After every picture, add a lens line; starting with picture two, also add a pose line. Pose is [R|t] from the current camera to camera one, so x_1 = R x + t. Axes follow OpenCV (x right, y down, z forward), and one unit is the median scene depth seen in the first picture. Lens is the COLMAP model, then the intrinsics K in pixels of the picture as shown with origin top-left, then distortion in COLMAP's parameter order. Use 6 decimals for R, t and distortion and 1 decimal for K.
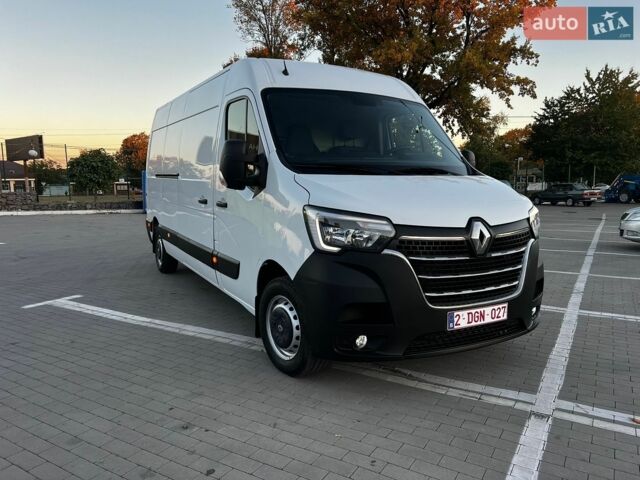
lens RADIAL K [[506.8, 0, 317.0], [0, 506.8, 244.0], [0, 0, 1]] dist [-0.015865, -0.005240]
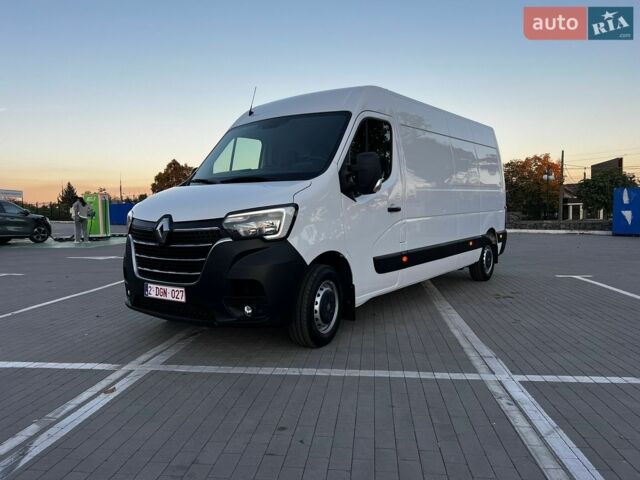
lens RADIAL K [[506.8, 0, 317.1], [0, 506.8, 237.7], [0, 0, 1]] dist [-0.015865, -0.005240]
pose [[0.419780, 0.046661, -0.906426, 0.270899], [-0.101342, 0.994842, 0.004279, -0.006434], [0.901950, 0.090063, 0.422343, 0.132108]]
